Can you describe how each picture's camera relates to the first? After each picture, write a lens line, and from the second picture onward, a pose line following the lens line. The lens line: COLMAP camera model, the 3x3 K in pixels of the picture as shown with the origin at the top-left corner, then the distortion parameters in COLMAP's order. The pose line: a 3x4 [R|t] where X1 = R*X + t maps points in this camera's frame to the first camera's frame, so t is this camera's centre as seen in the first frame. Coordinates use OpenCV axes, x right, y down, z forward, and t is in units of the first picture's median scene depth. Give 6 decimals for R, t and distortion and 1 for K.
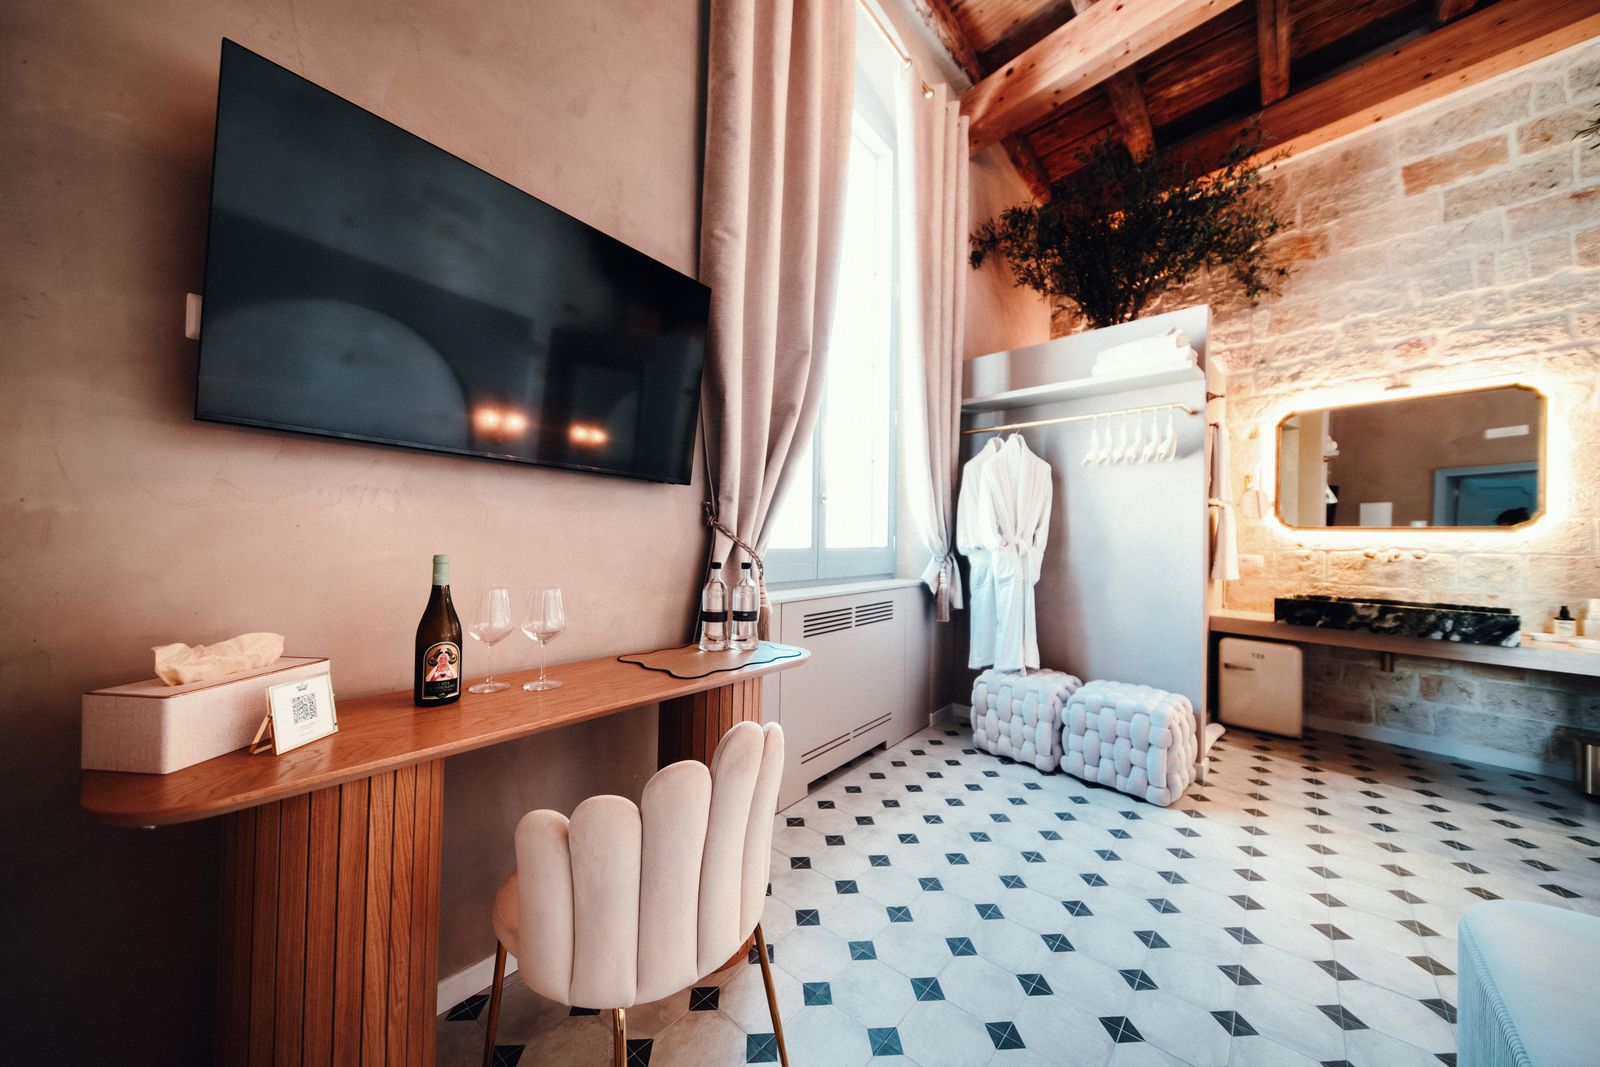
lens RADIAL K [[557.4, 0, 800.0], [0, 557.4, 533.5], [0, 0, 1]] dist [0.000452, -0.000023]
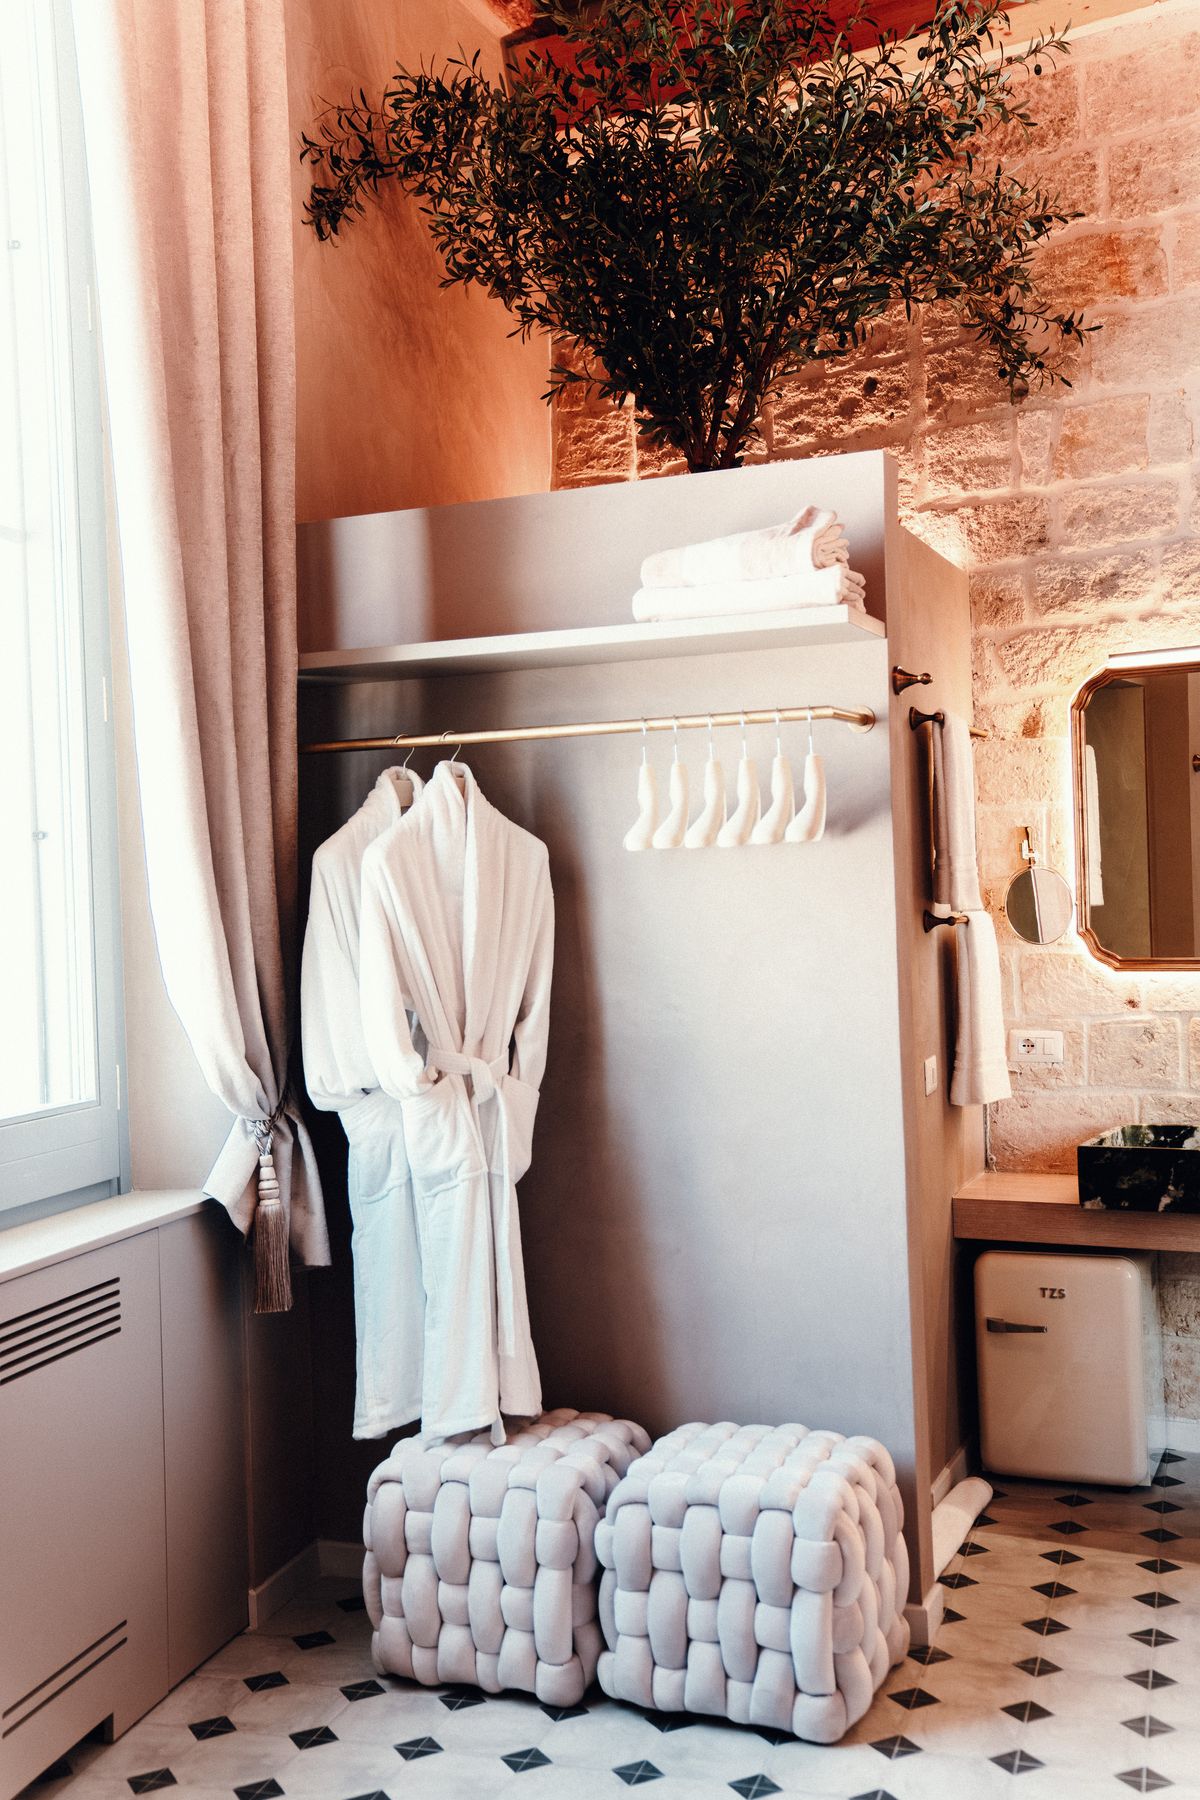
lens RADIAL K [[1904.8, 0, 600.0], [0, 1904.8, 900.0], [0, 0, 1]] dist [0.074044, 0.015149]
pose [[0.918721, -0.045698, 0.392255, -0.006591], [0.045622, 0.998913, 0.009520, -0.095683], [-0.392264, 0.009149, 0.919807, -0.151740]]
